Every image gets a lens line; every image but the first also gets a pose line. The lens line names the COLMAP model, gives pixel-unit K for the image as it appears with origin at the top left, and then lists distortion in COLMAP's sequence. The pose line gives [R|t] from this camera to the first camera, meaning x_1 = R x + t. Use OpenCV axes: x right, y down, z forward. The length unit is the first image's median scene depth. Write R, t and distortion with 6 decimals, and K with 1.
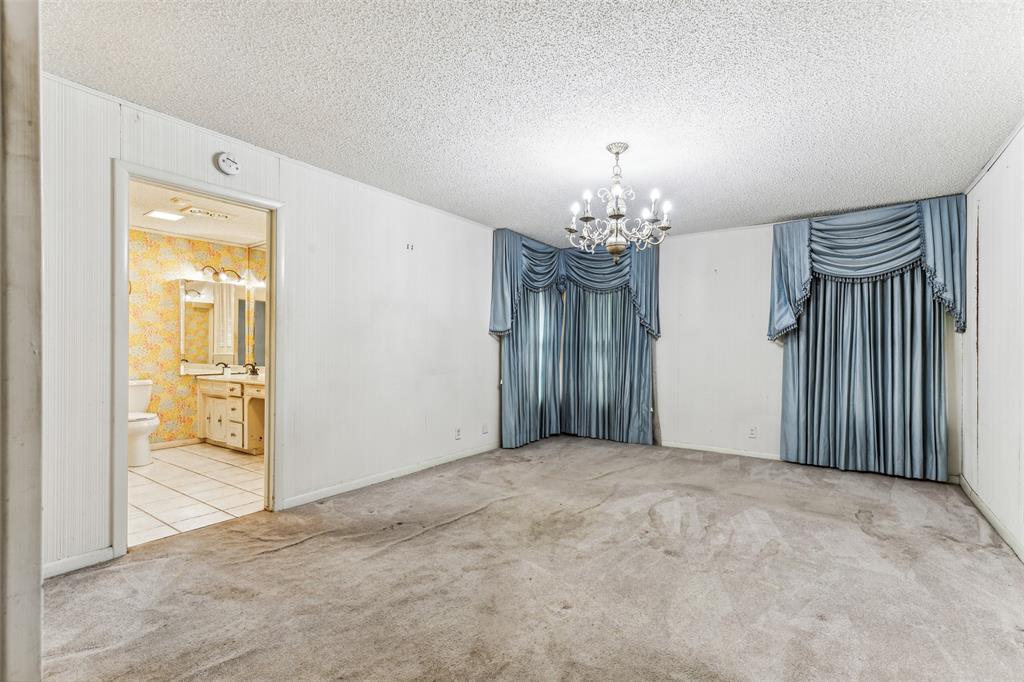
lens RADIAL K [[461.8, 0, 514.8], [0, 461.8, 348.0], [0, 0, 1]] dist [0.000046, -0.000658]
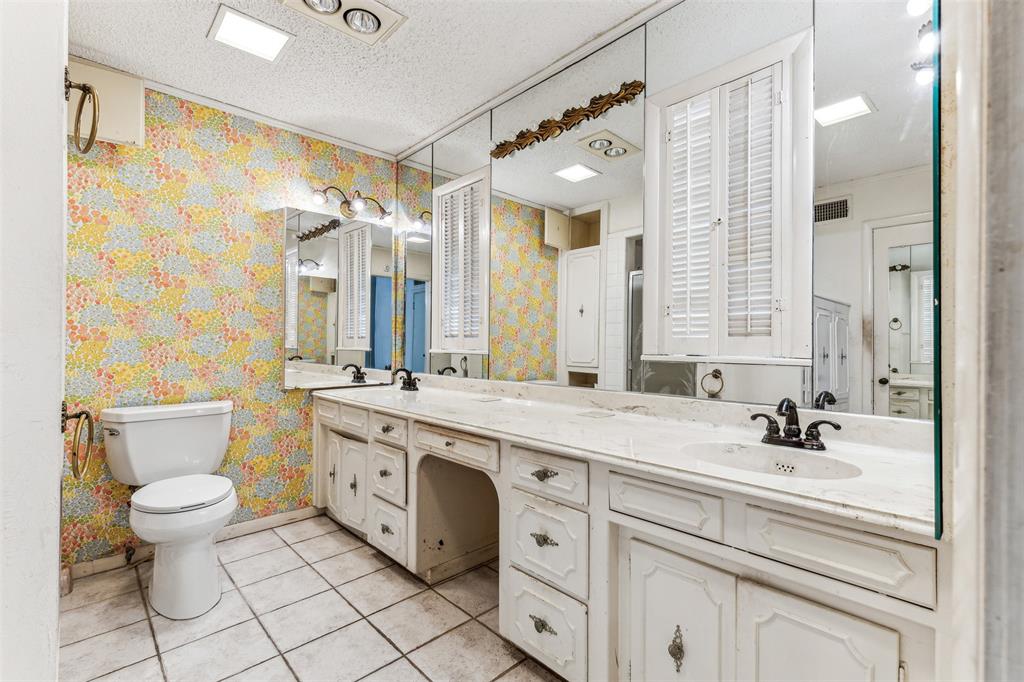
lens RADIAL K [[461.8, 0, 515.5], [0, 461.8, 338.8], [0, 0, 1]] dist [0.000046, -0.000658]
pose [[0.981427, 0.003250, -0.191808, -0.357000], [-0.004864, 0.999957, -0.007941, 0.004022], [0.191774, 0.008727, 0.981400, 0.521690]]
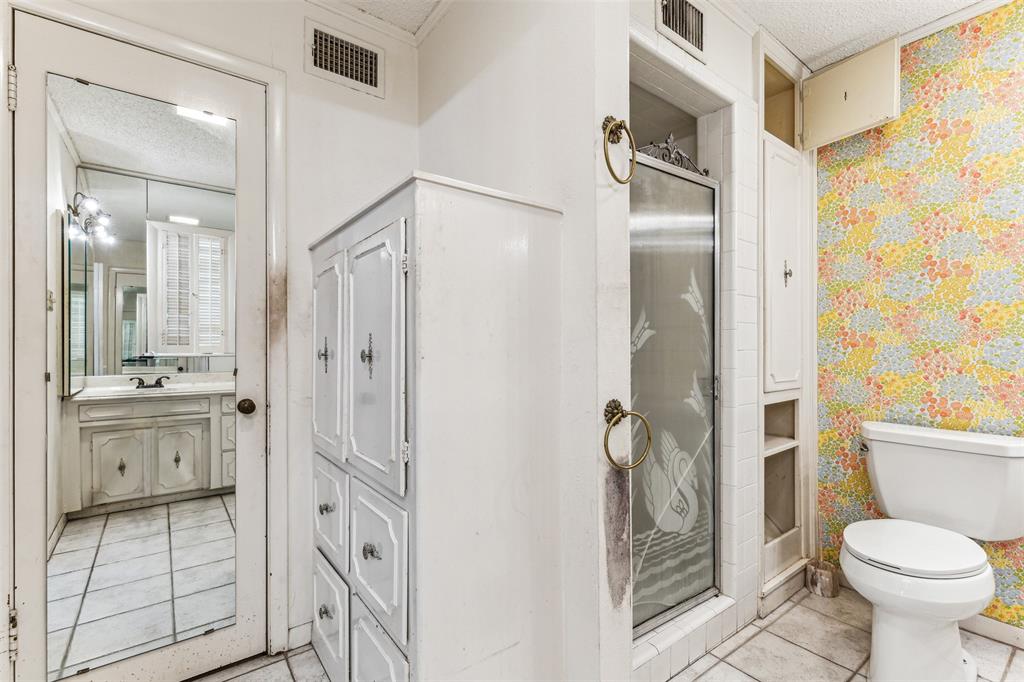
lens RADIAL K [[461.8, 0, 517.3], [0, 461.8, 345.9], [0, 0, 1]] dist [0.000046, -0.000658]
pose [[-0.303162, 0.001897, -0.952937, -0.346143], [0.001106, 0.999998, 0.001639, 0.002349], [0.952938, -0.000558, -0.303164, 0.687798]]
